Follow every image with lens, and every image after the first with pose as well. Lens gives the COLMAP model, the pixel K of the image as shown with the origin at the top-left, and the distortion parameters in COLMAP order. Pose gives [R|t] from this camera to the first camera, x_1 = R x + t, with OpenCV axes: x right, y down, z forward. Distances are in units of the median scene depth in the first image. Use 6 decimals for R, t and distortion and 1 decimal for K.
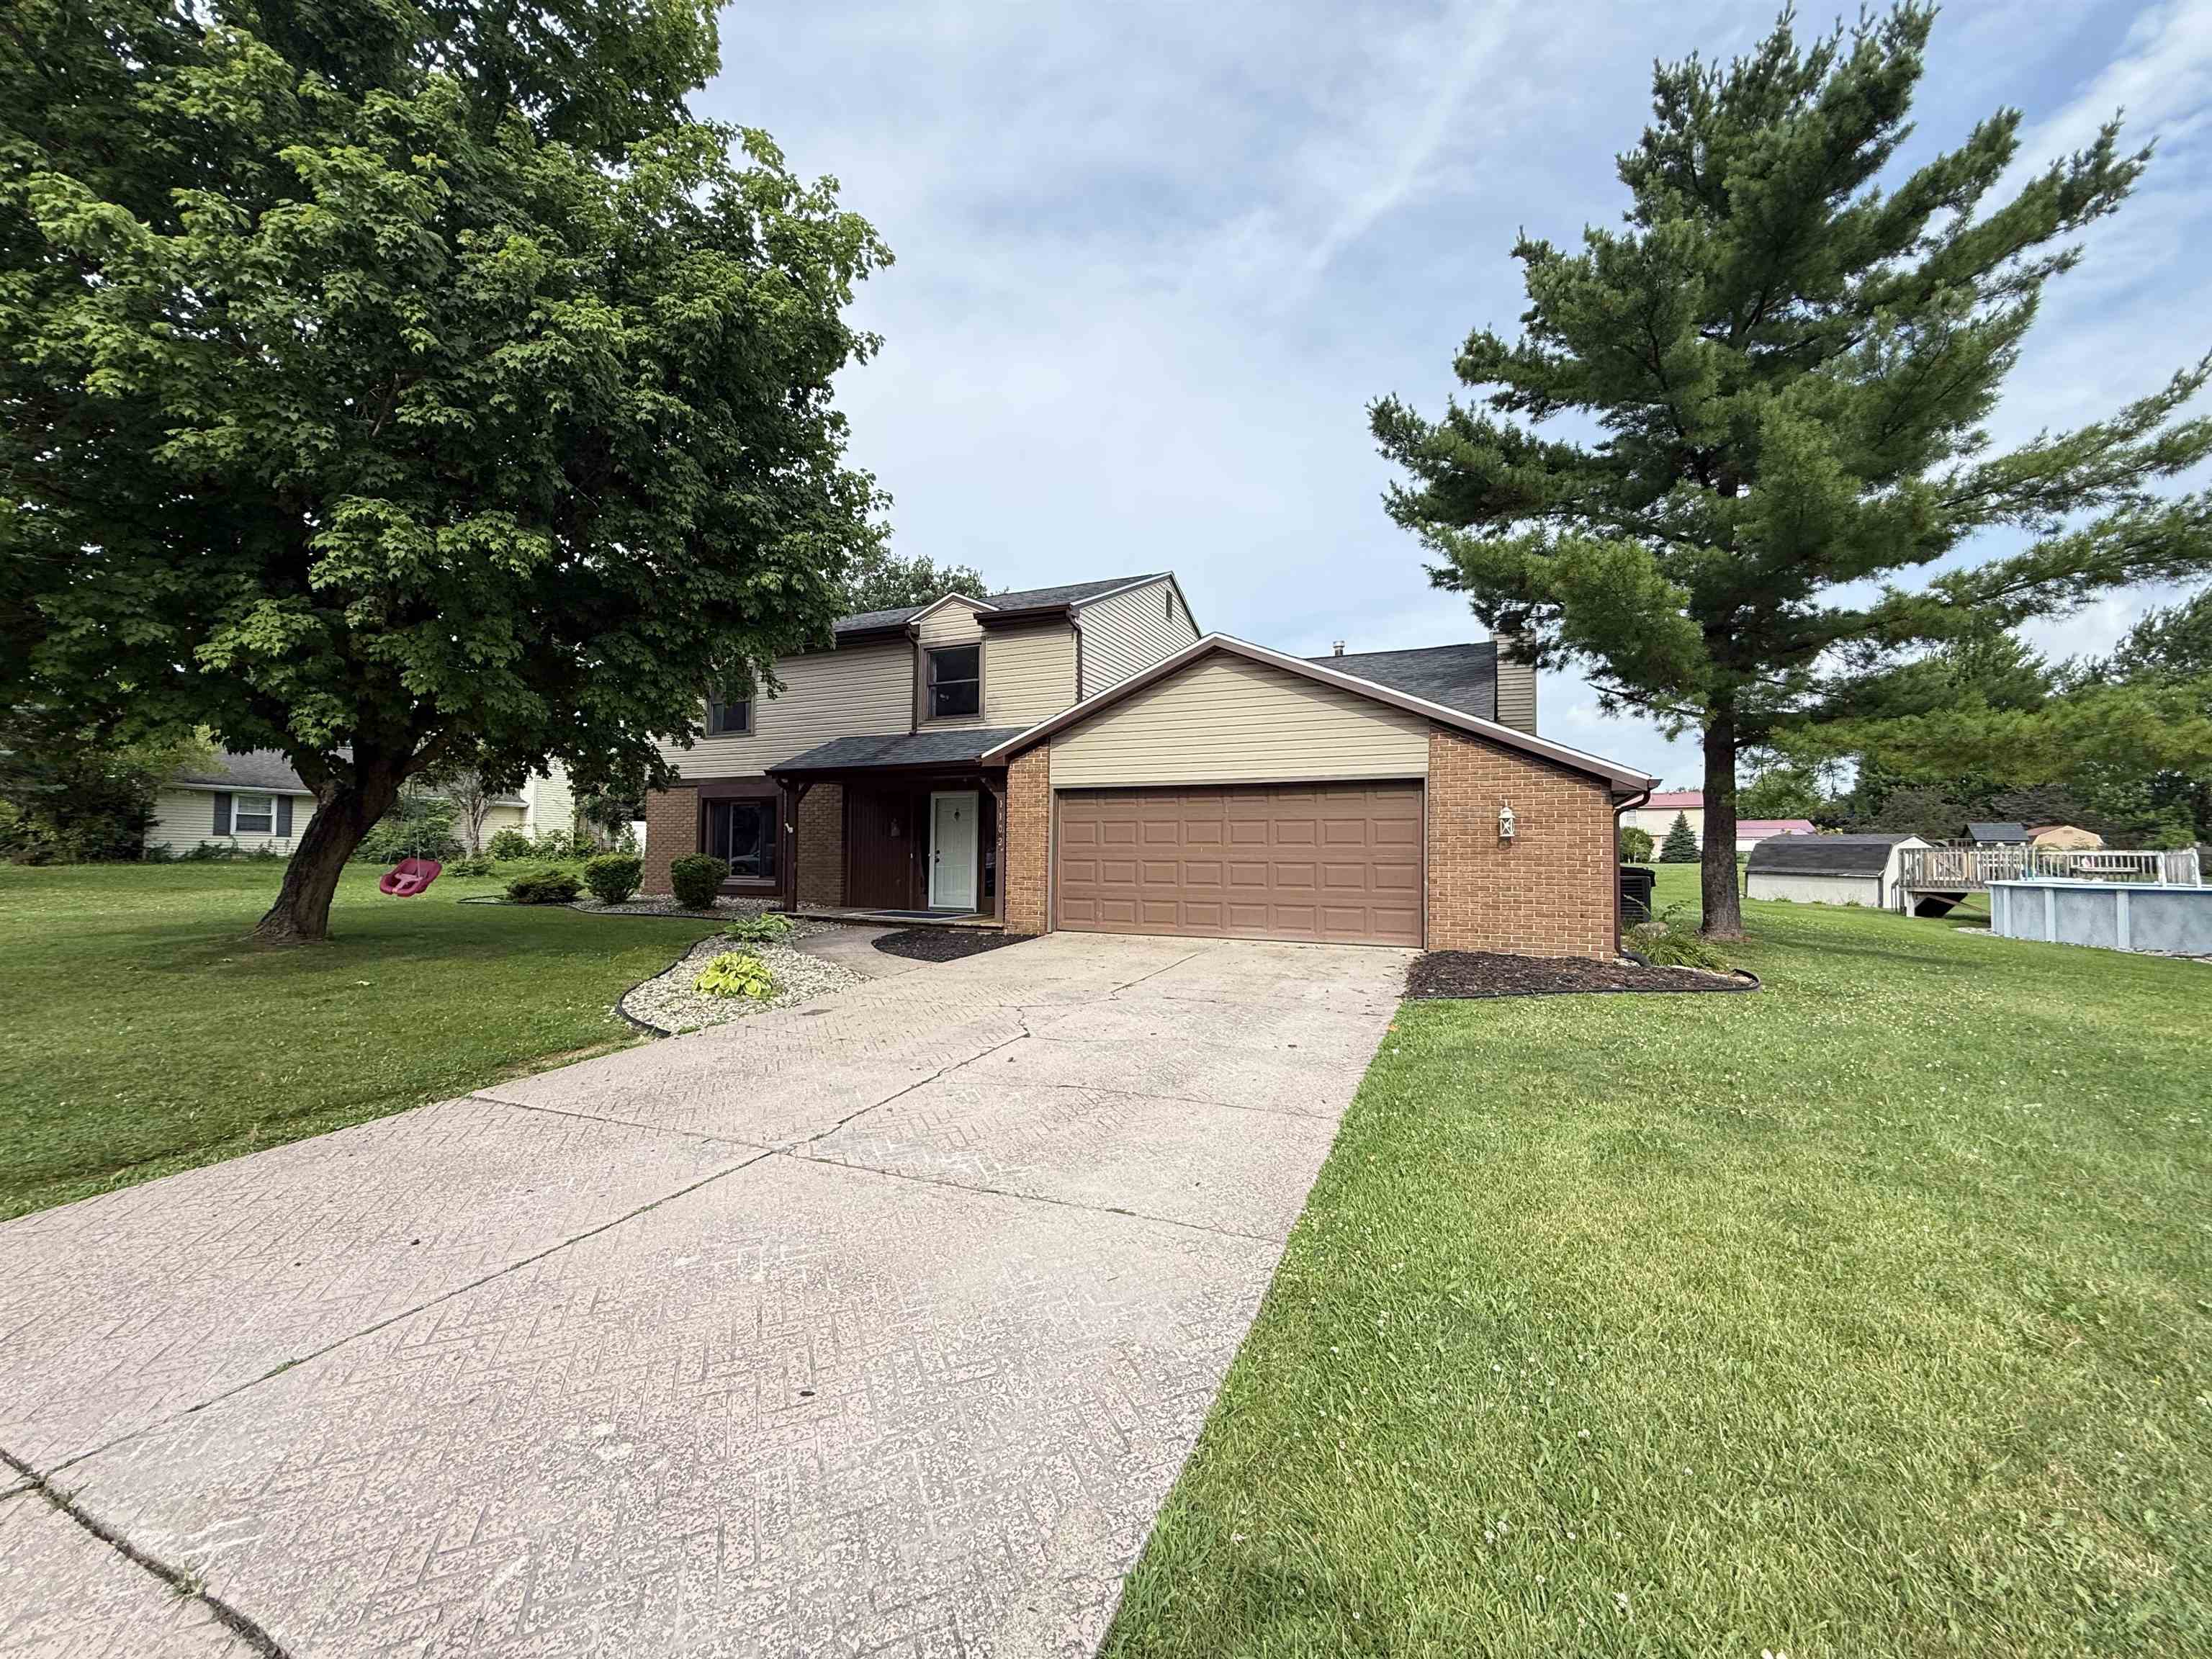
lens RADIAL K [[866.3, 0, 1100.8], [0, 866.3, 834.1], [0, 0, 1]] dist [0.007080, -0.000059]
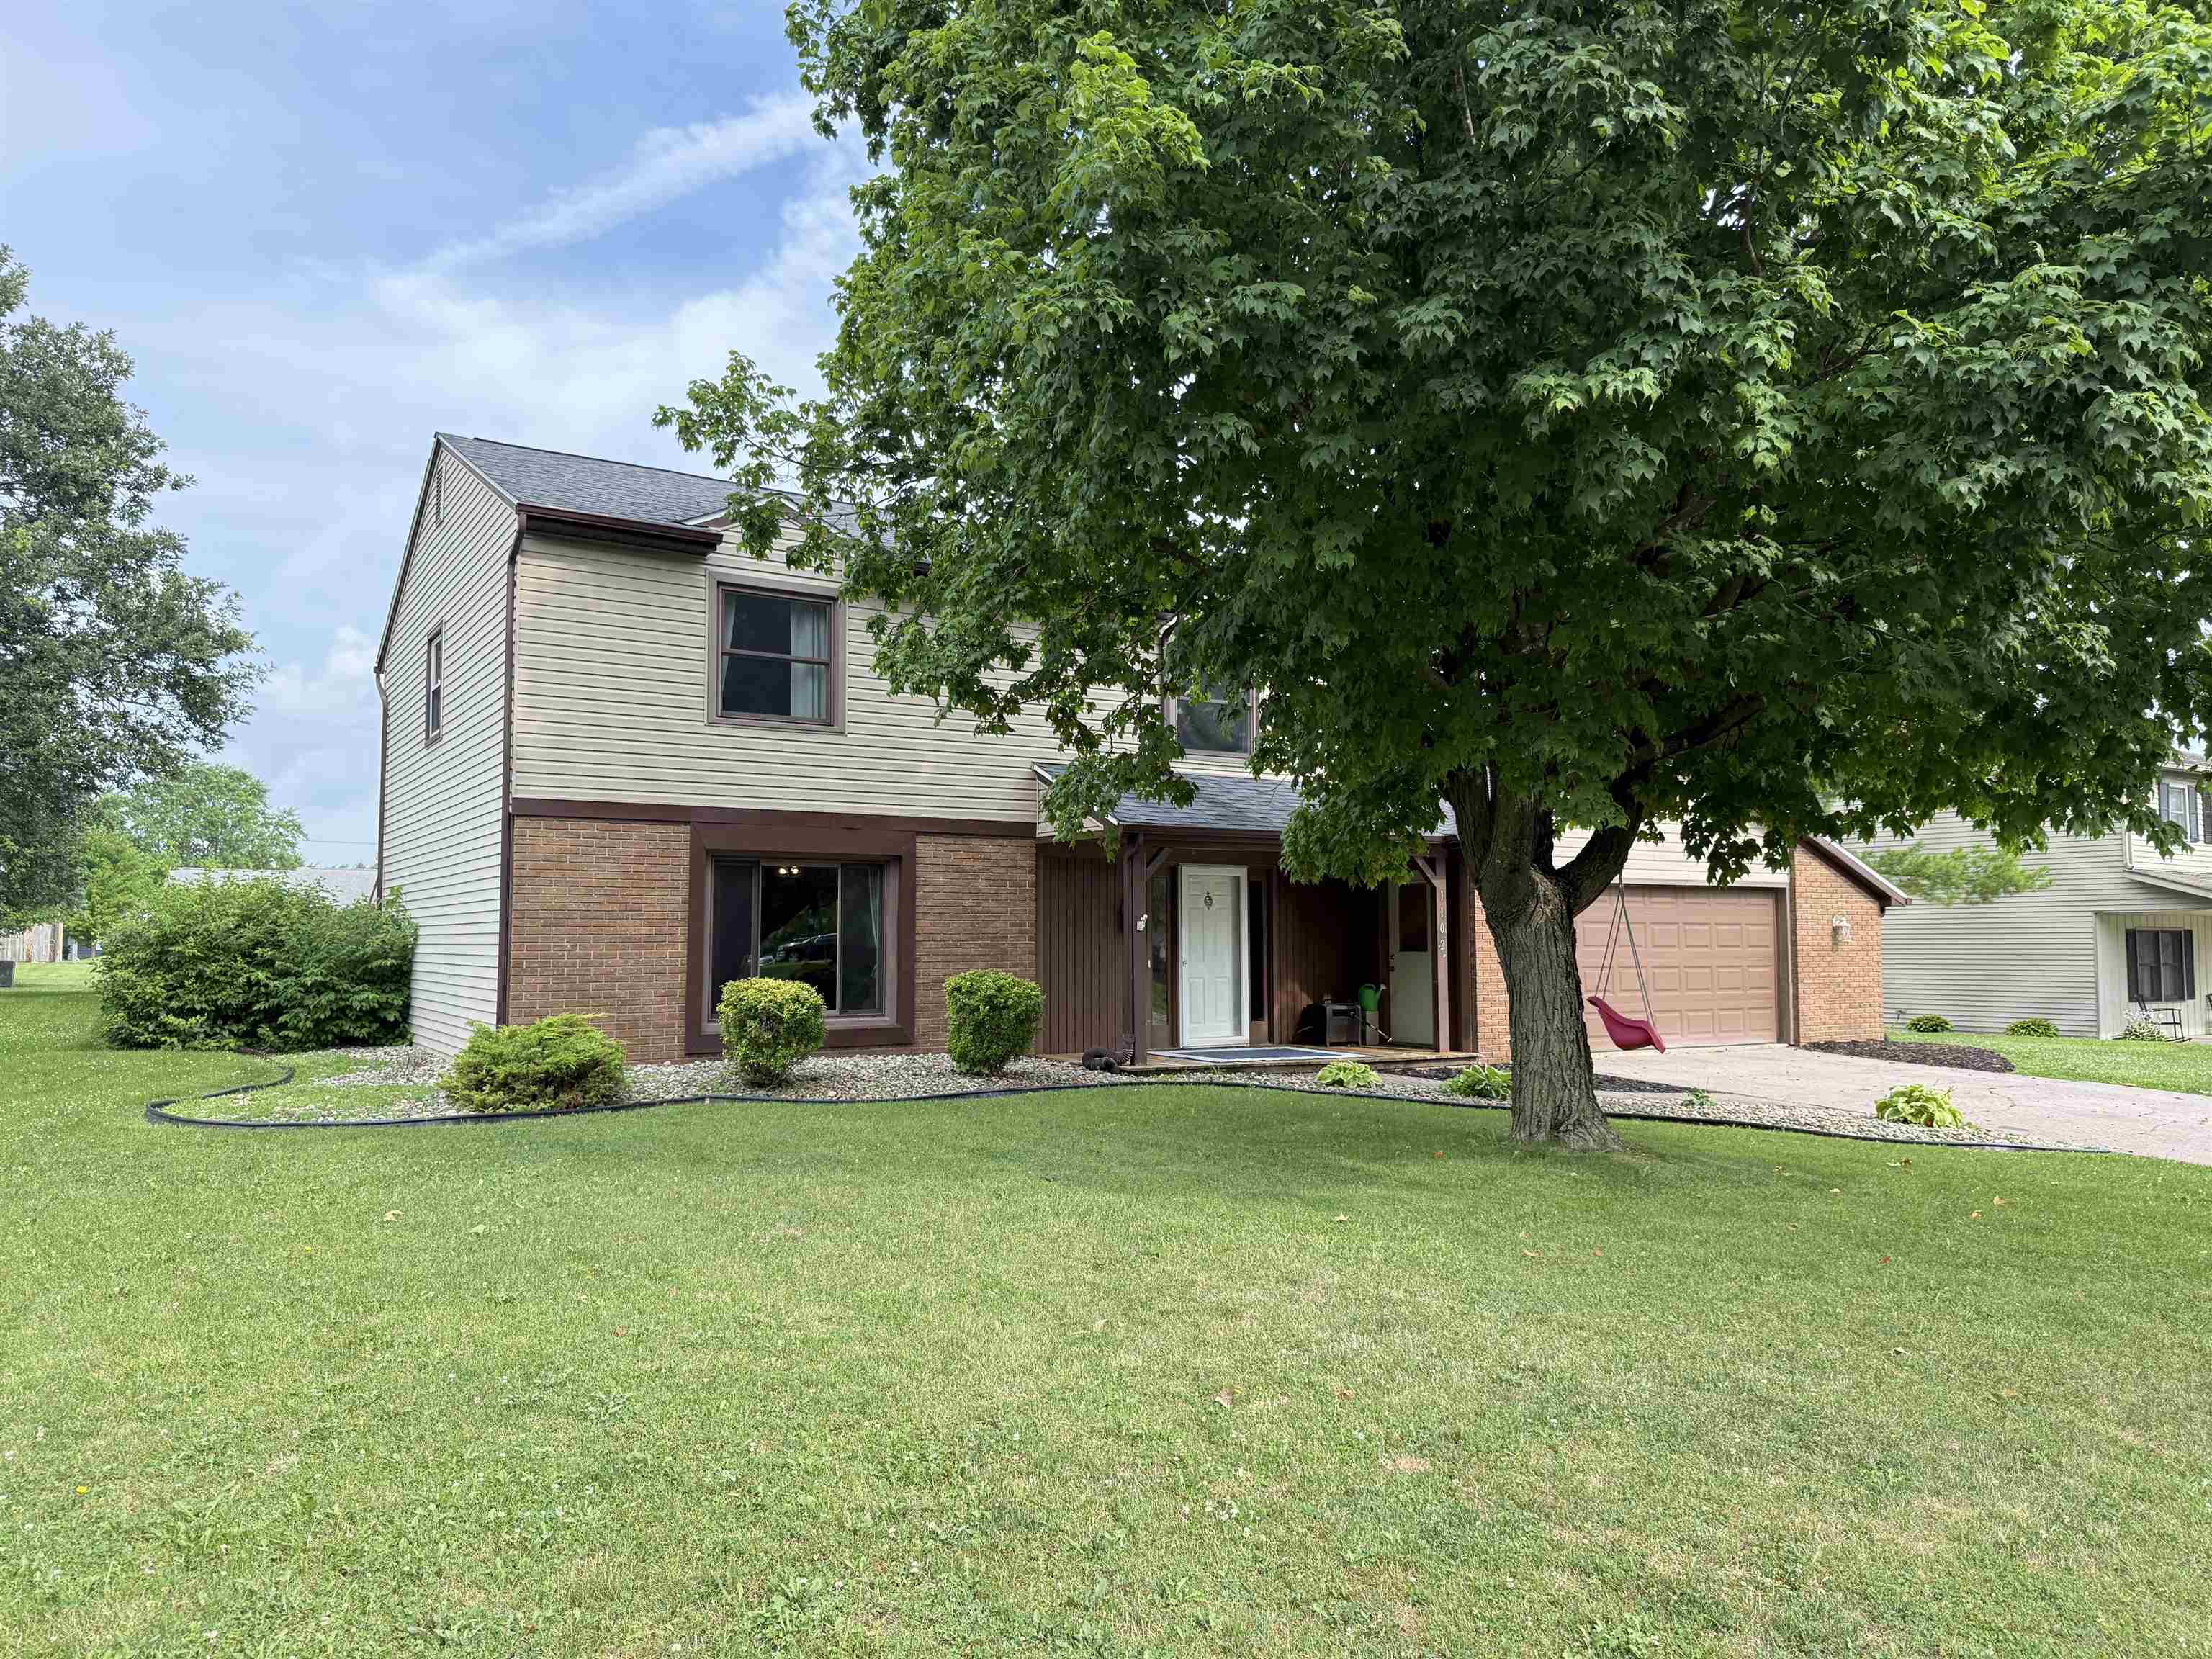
lens RADIAL K [[1517.1, 0, 1114.8], [0, 1517.1, 839.5], [0, 0, 1]] dist [0.107653, -0.143443]
pose [[0.549070, 0.042903, 0.834675, -1.390330], [-0.015183, 0.999029, -0.041364, -0.023573], [-0.835639, 0.010039, 0.549188, 0.501516]]
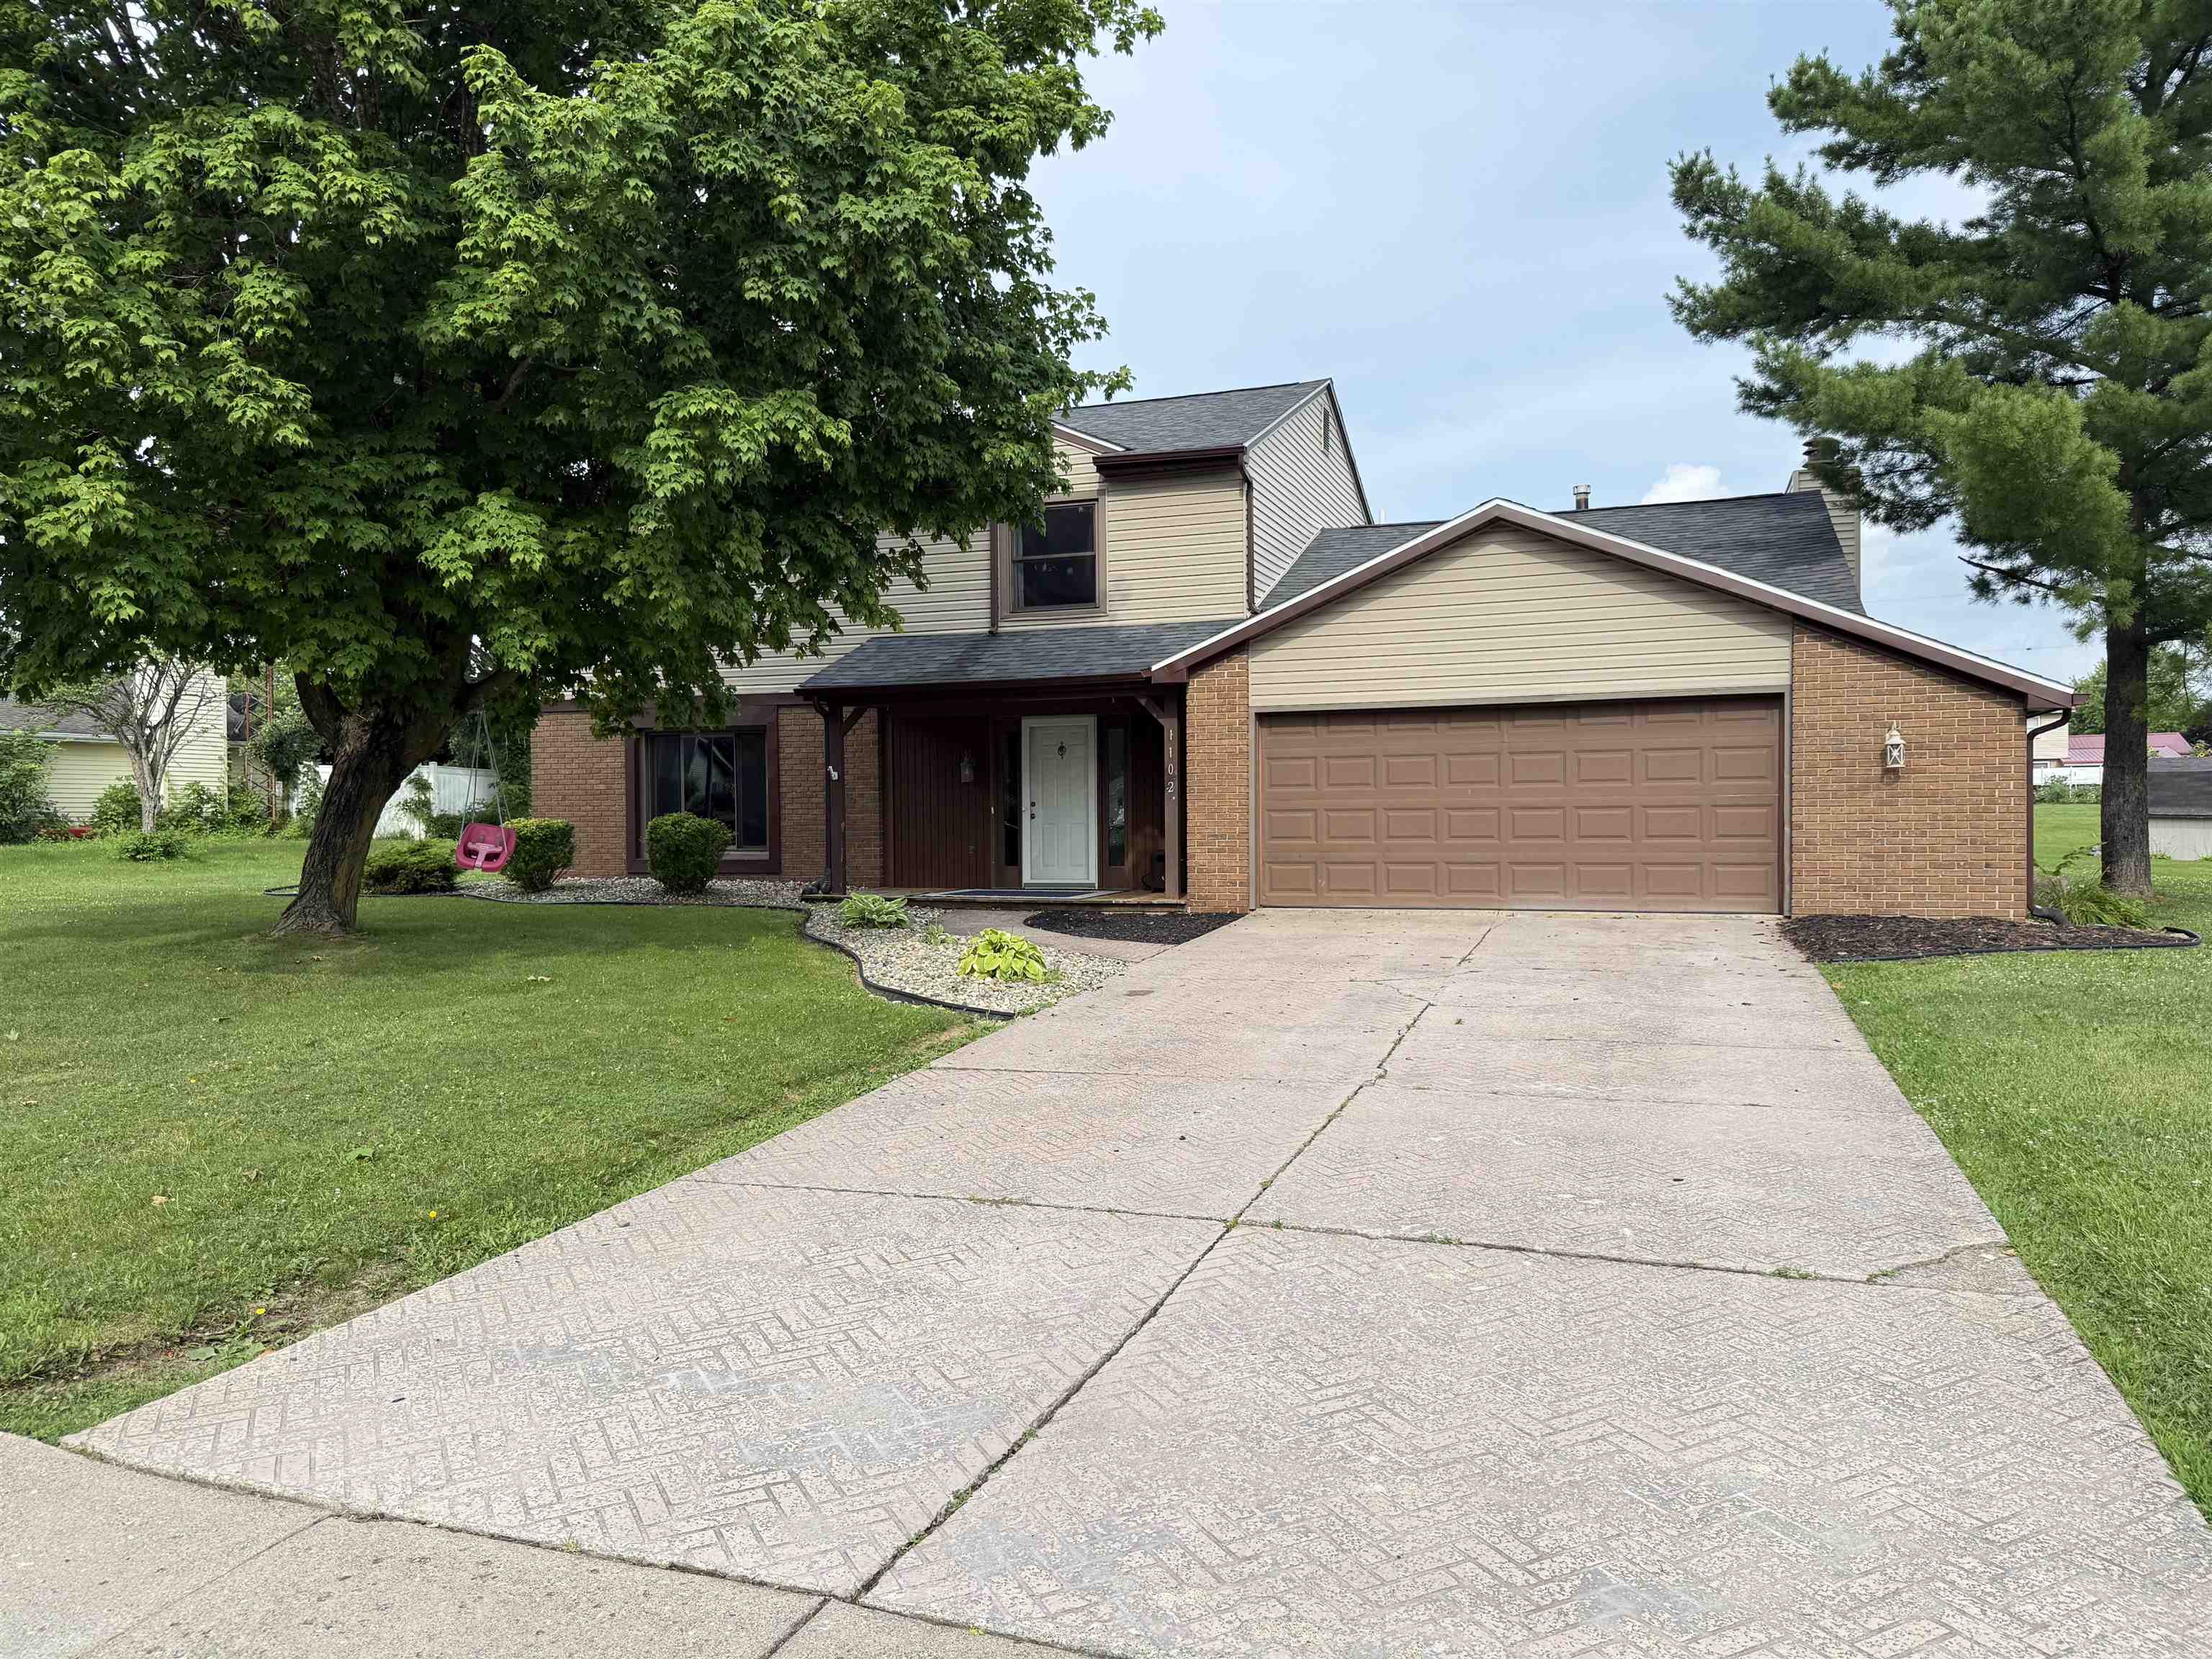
lens RADIAL K [[1517.1, 0, 1114.8], [0, 1517.1, 839.5], [0, 0, 1]] dist [0.107653, -0.143443]
pose [[0.995949, -0.020106, 0.087642, -0.270547], [0.016377, 0.998938, 0.043063, -0.002736], [-0.088415, -0.041454, 0.995221, -0.250163]]
